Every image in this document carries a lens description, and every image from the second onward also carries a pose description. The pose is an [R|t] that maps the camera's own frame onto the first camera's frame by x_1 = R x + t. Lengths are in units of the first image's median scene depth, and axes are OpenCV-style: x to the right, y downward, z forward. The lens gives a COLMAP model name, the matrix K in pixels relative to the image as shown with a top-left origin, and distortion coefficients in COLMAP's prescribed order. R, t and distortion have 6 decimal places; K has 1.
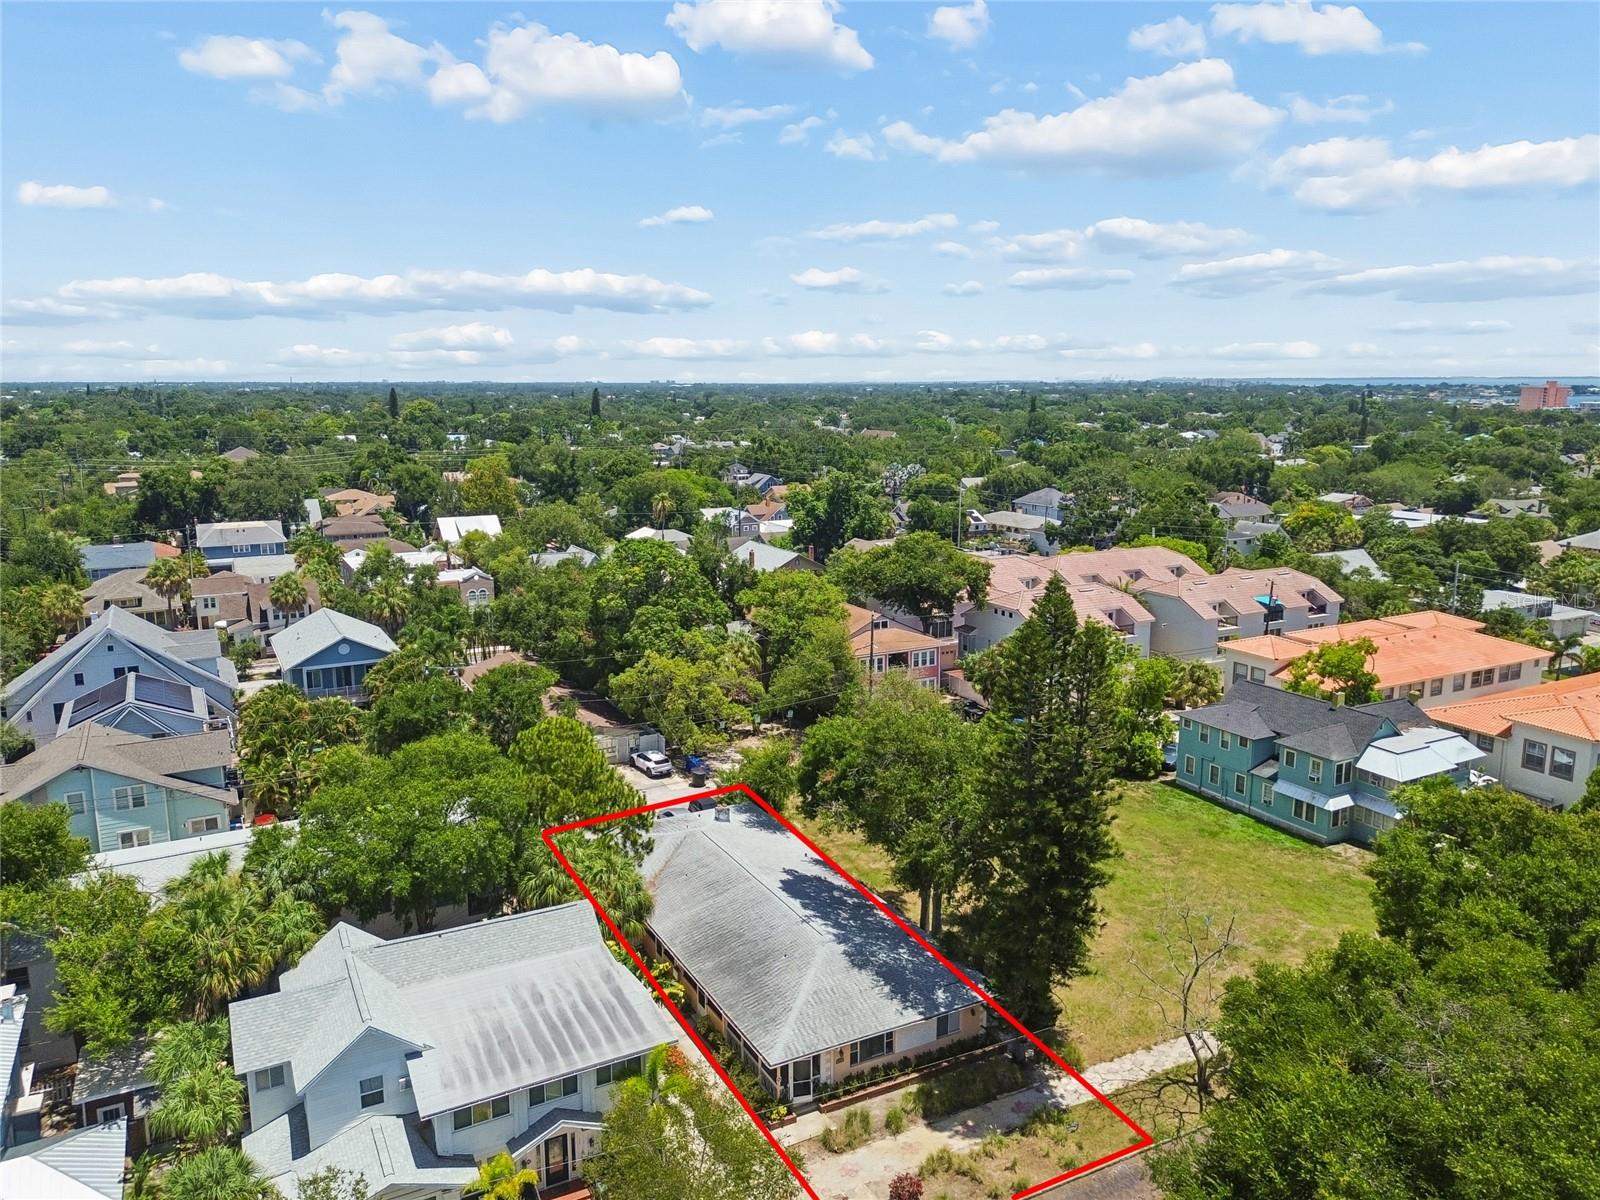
lens RADIAL K [[1141.2, 0, 806.5], [0, 1141.2, 599.9], [0, 0, 1]] dist [0.047464, -0.017014]
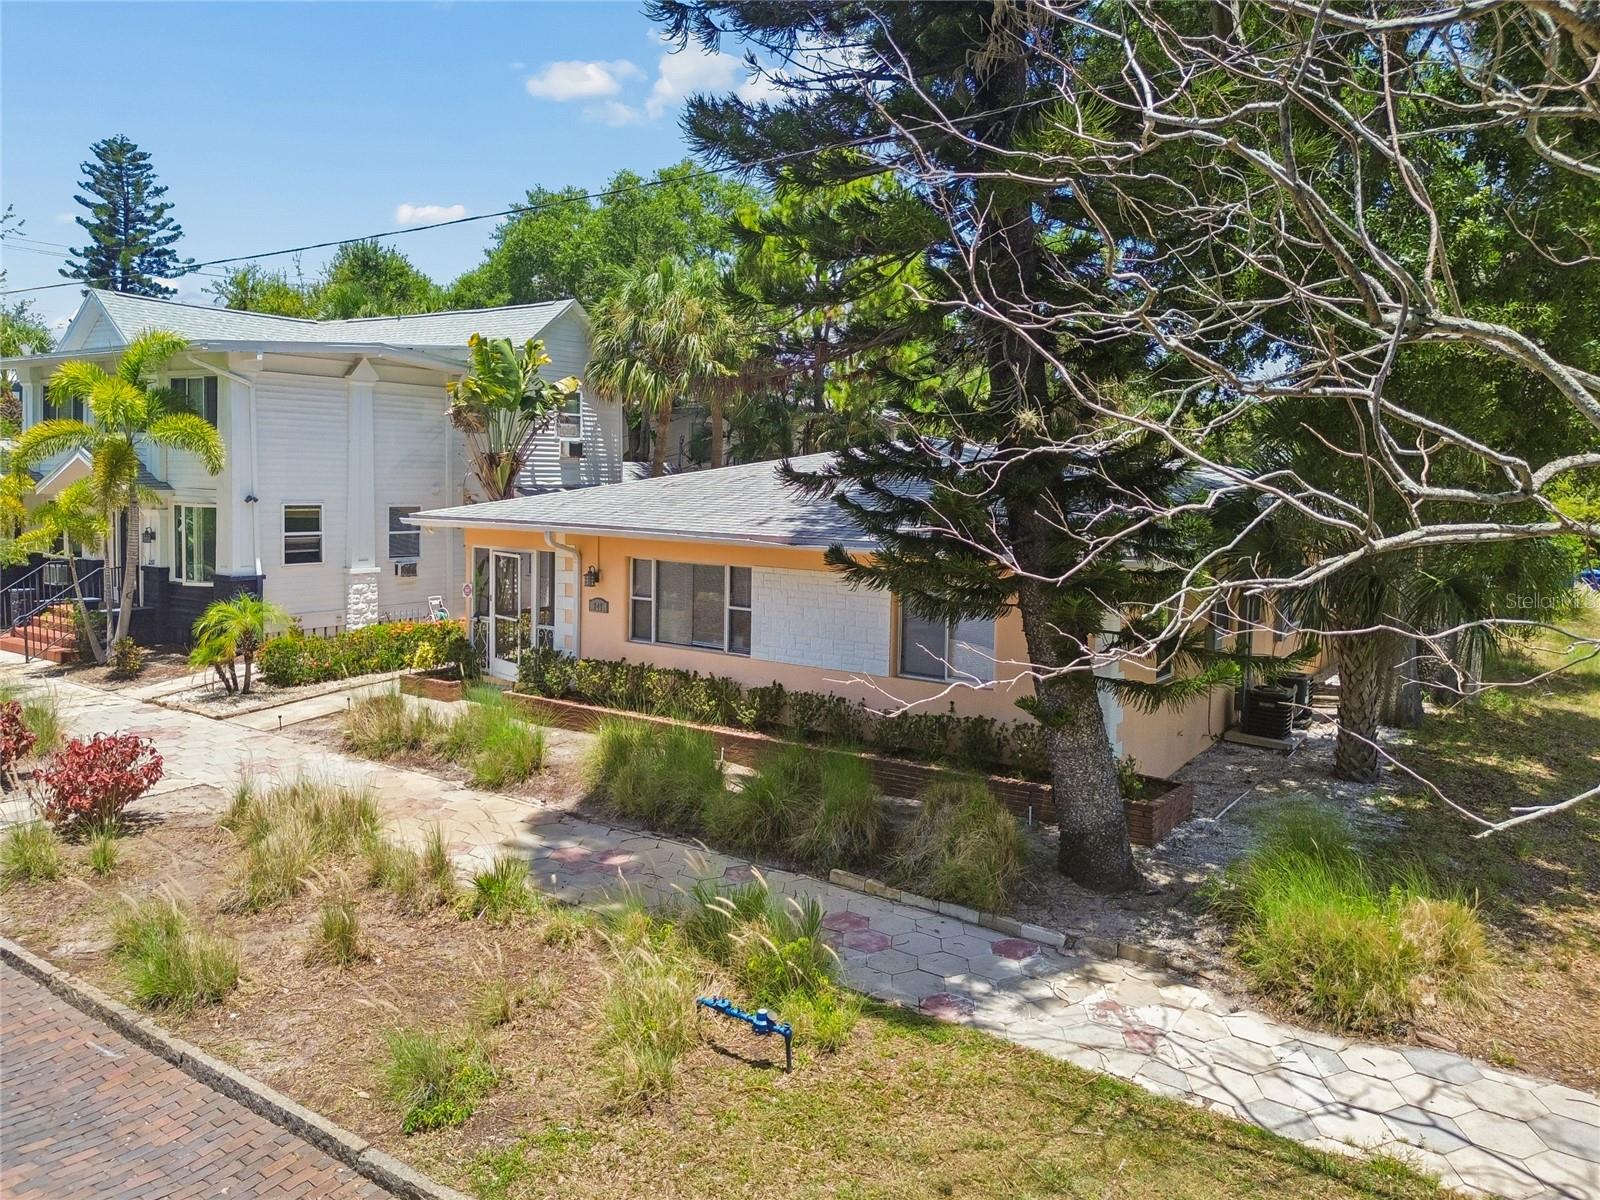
lens RADIAL K [[1141.2, 0, 802.7], [0, 1141.2, 596.0], [0, 0, 1]] dist [0.047464, -0.017014]
pose [[0.449095, 0.094598, -0.888462, 0.346816], [-0.187441, 0.982227, 0.009835, 0.372267], [0.873601, 0.162117, 0.458845, 0.871031]]
